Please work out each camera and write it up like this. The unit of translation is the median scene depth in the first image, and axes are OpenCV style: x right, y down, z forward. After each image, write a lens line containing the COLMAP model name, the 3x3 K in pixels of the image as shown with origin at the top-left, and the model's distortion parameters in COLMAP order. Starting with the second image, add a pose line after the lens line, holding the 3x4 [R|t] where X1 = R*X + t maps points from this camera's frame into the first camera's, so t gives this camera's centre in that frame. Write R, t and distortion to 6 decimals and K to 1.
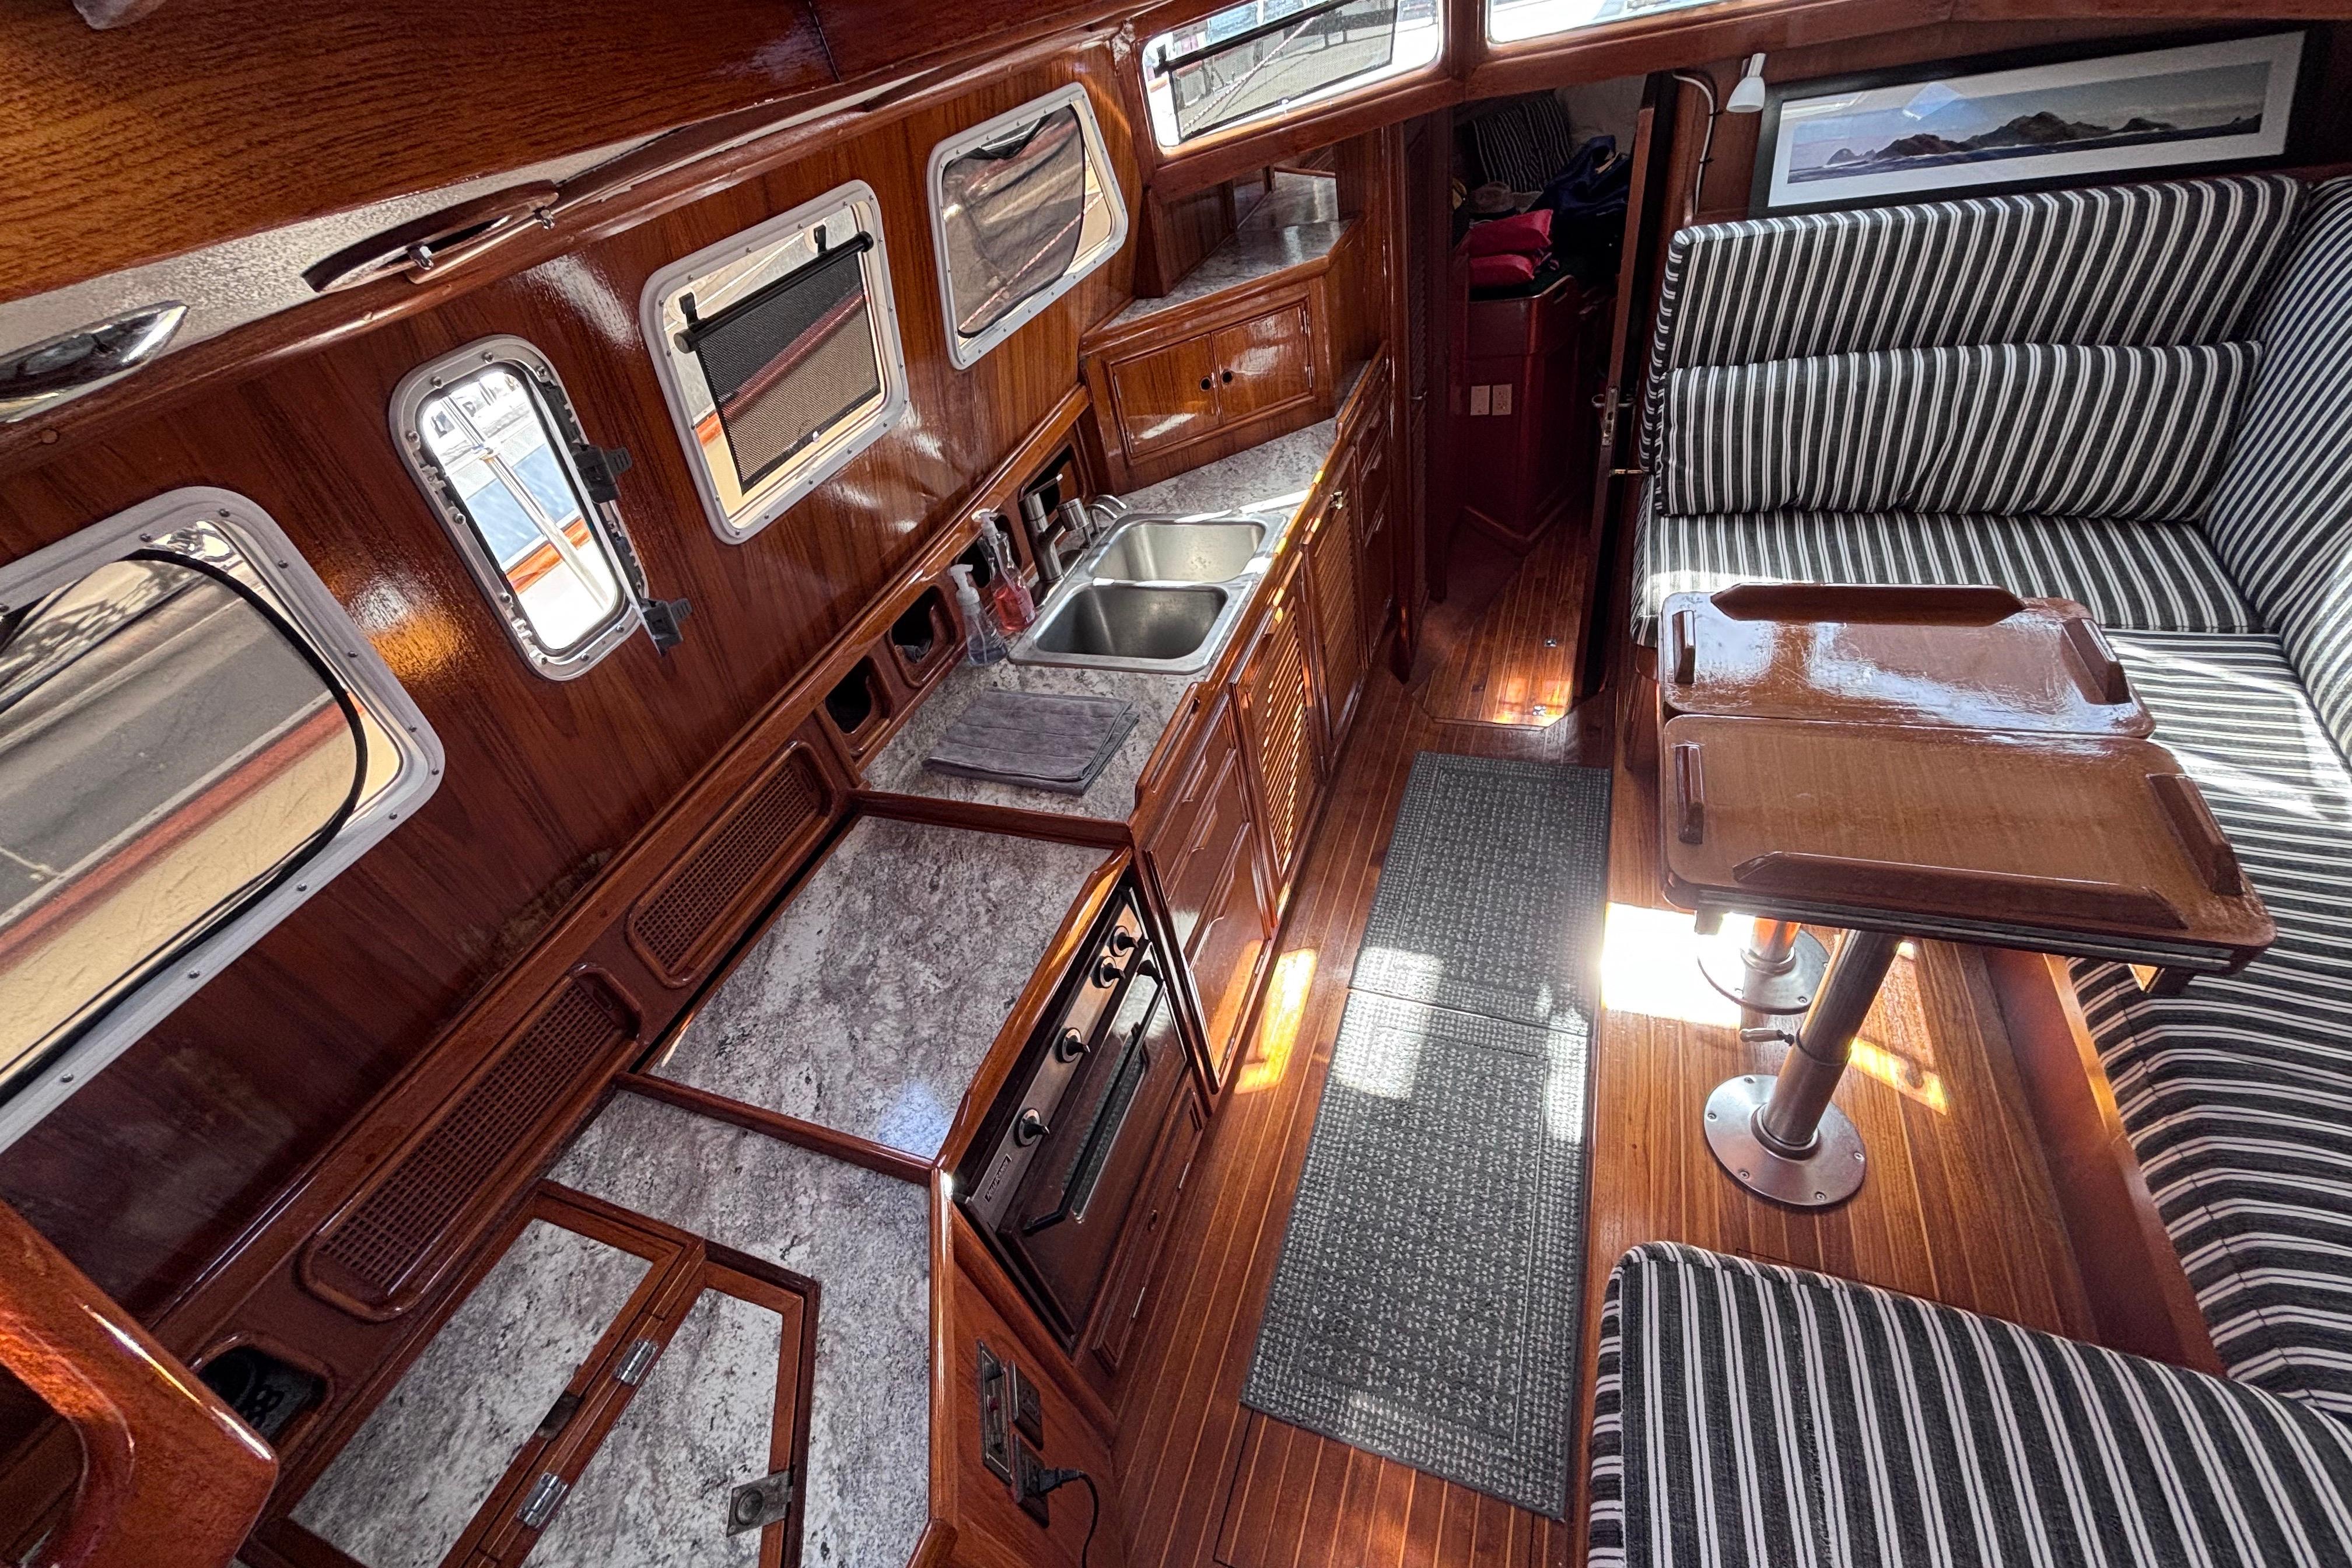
lens RADIAL K [[939.2, 0, 1168.9], [0, 939.2, 785.9], [0, 0, 1]] dist [-0.005112, -0.000218]
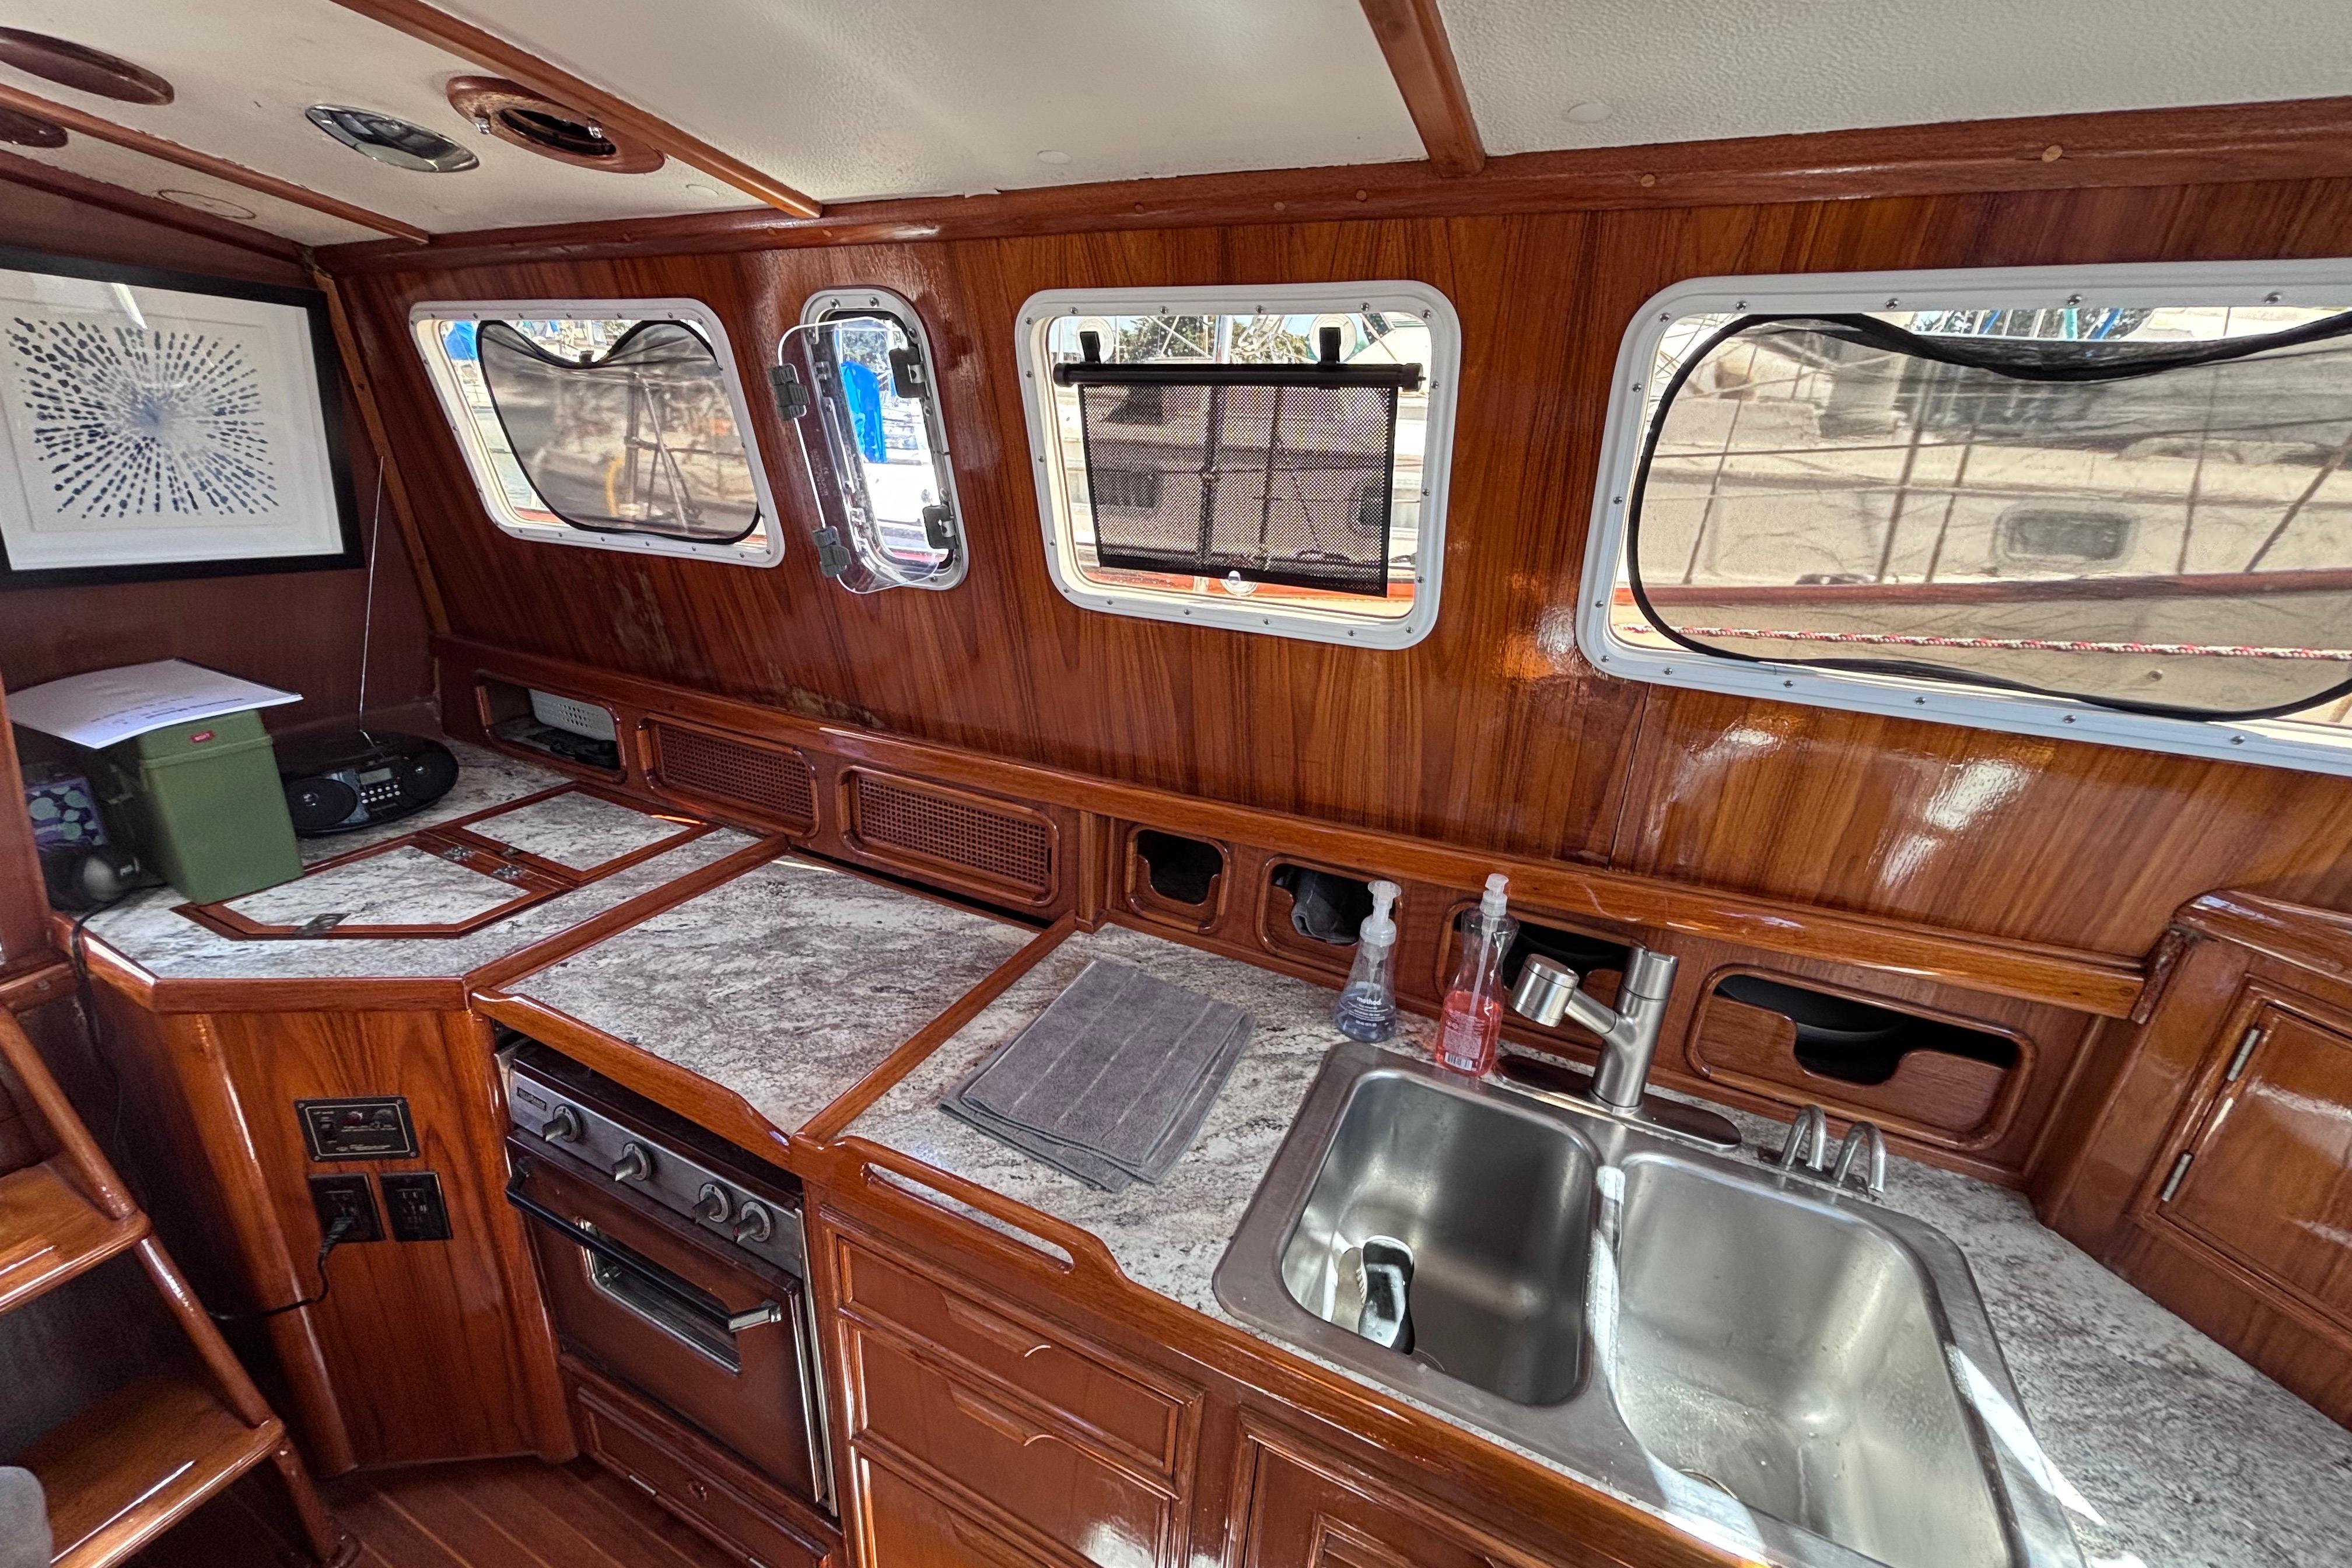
lens RADIAL K [[939.2, 0, 1168.9], [0, 939.2, 785.9], [0, 0, 1]] dist [-0.005112, -0.000218]
pose [[-0.082083, 0.518611, -0.851061, 0.445443], [-0.691890, 0.584973, 0.423196, -0.679374], [0.717322, 0.623578, 0.310806, 1.017554]]
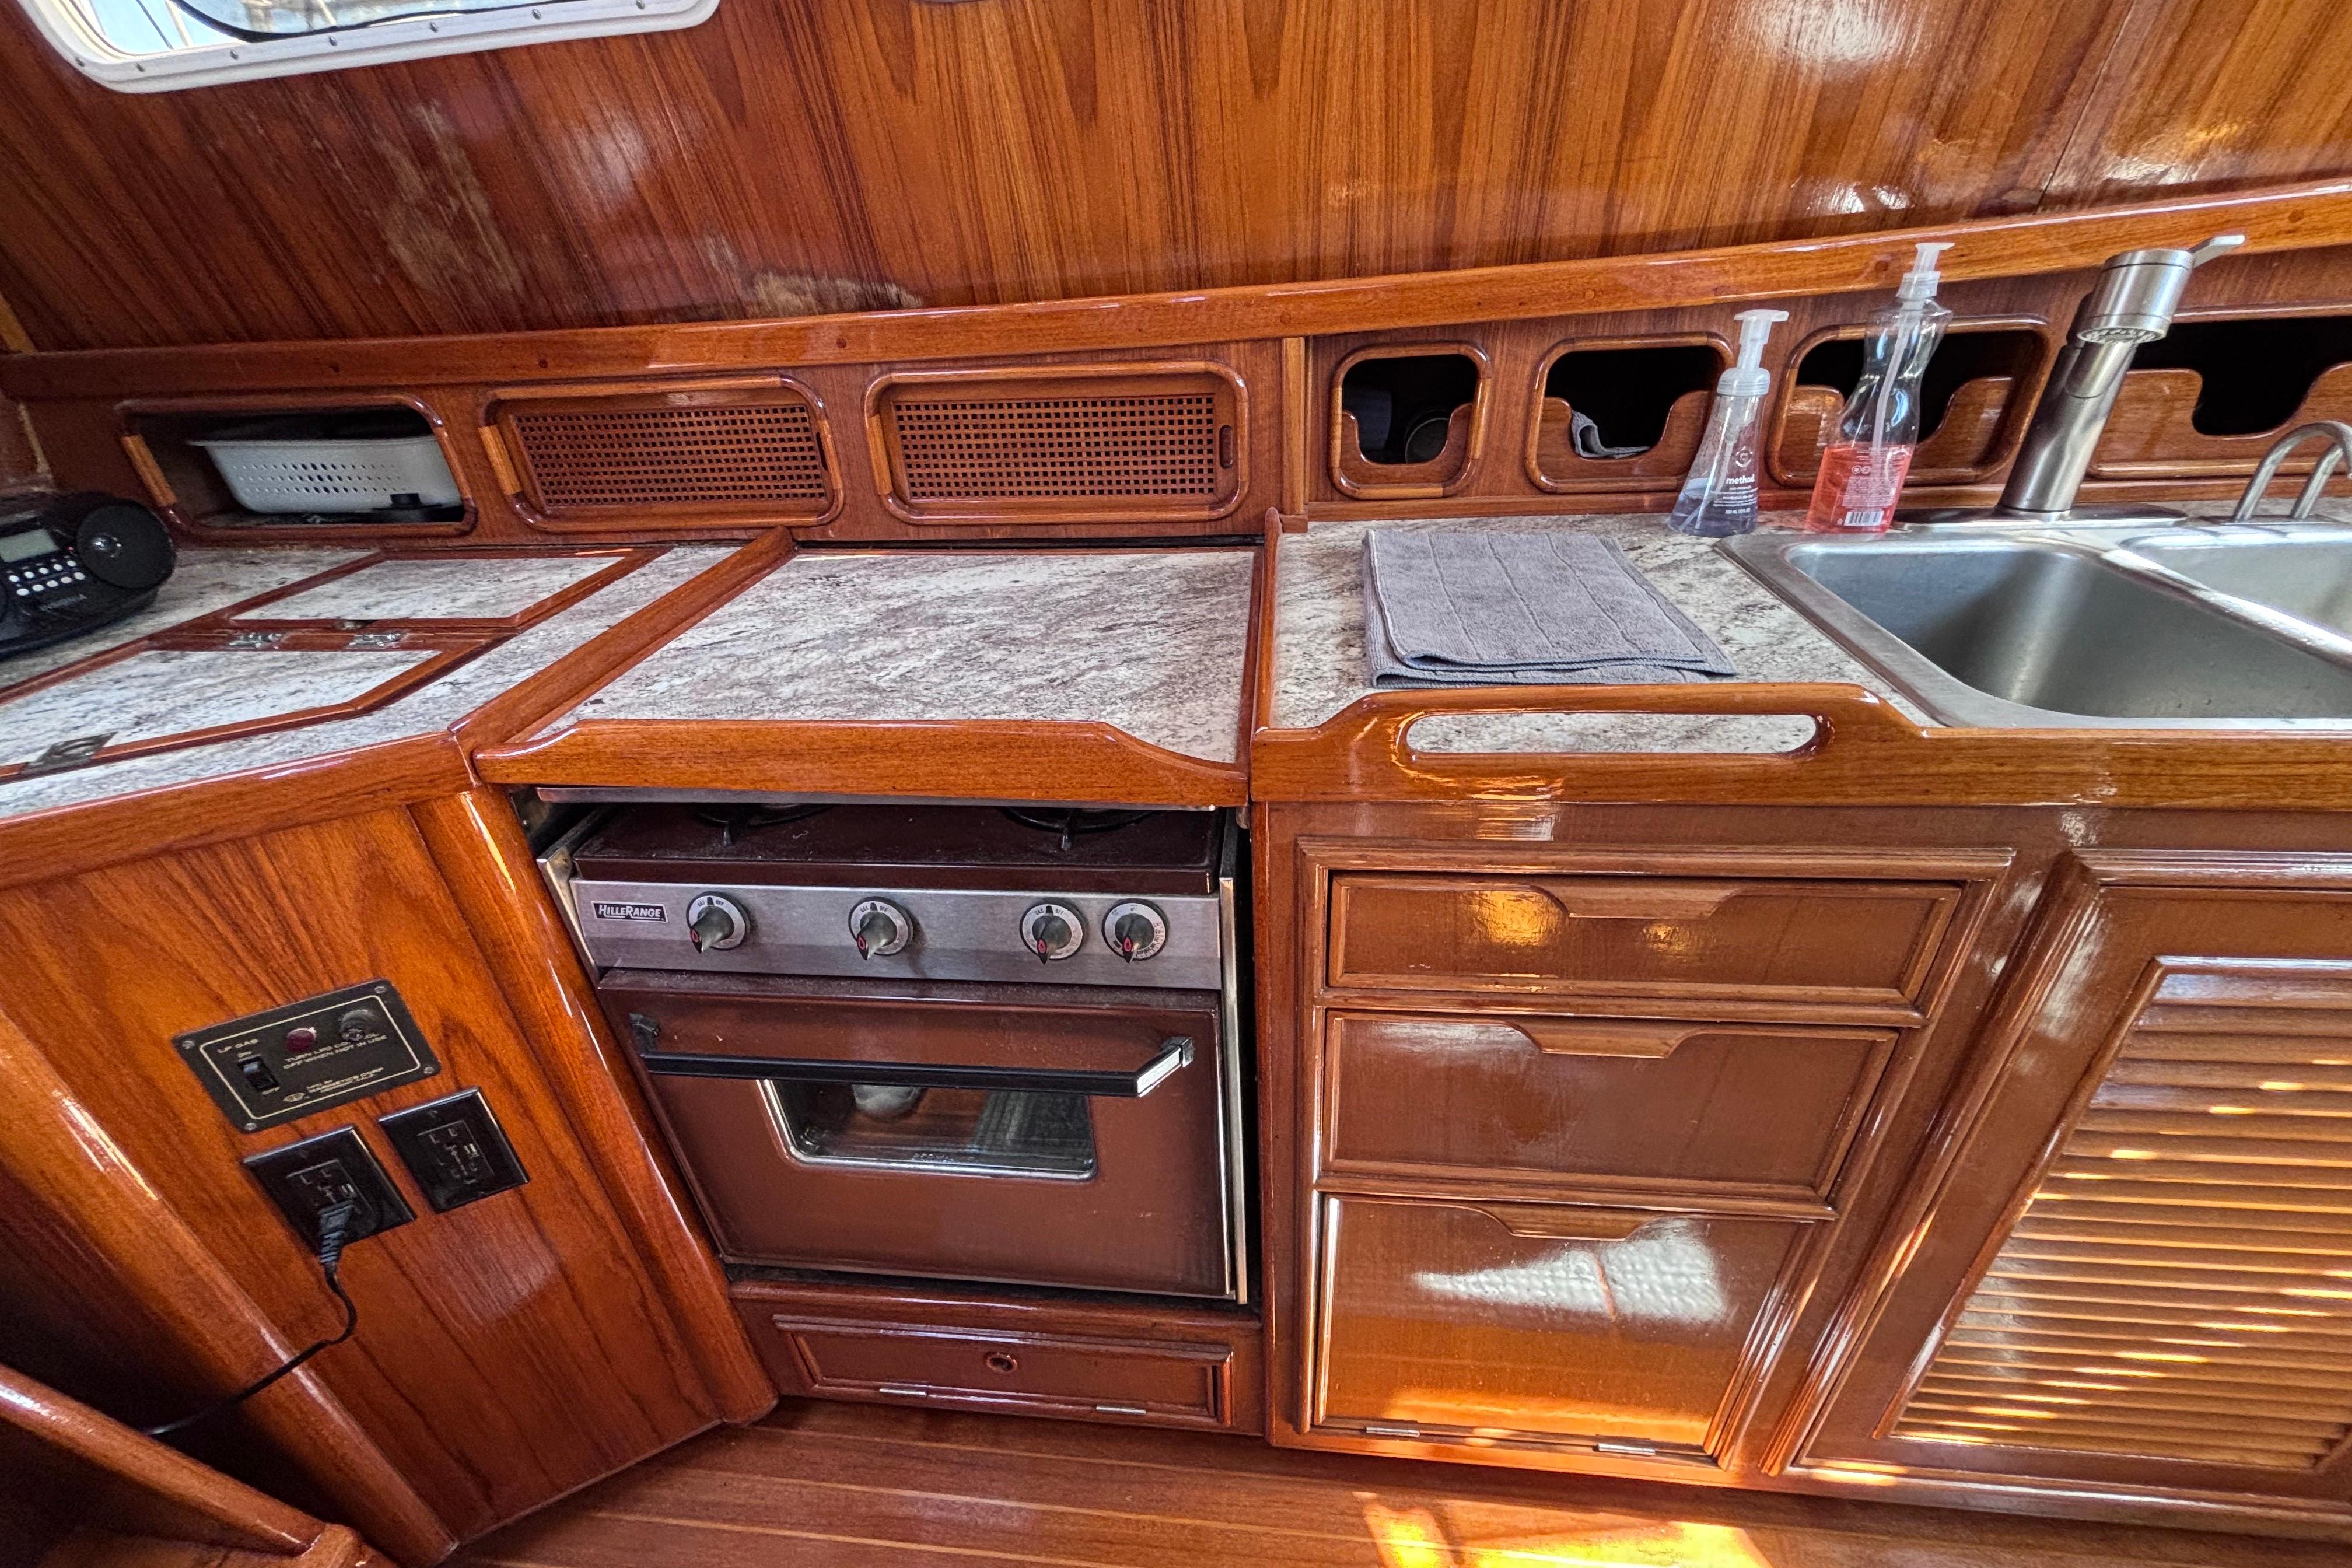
lens RADIAL K [[947.2, 0, 1177.9], [0, 947.2, 786.5], [0, 0, 1]] dist [-0.000002, 0.000220]
pose [[0.261721, 0.628916, -0.732097, 0.314680], [-0.635078, 0.683404, 0.360049, -0.079229], [0.726759, 0.370707, 0.578272, 0.917805]]
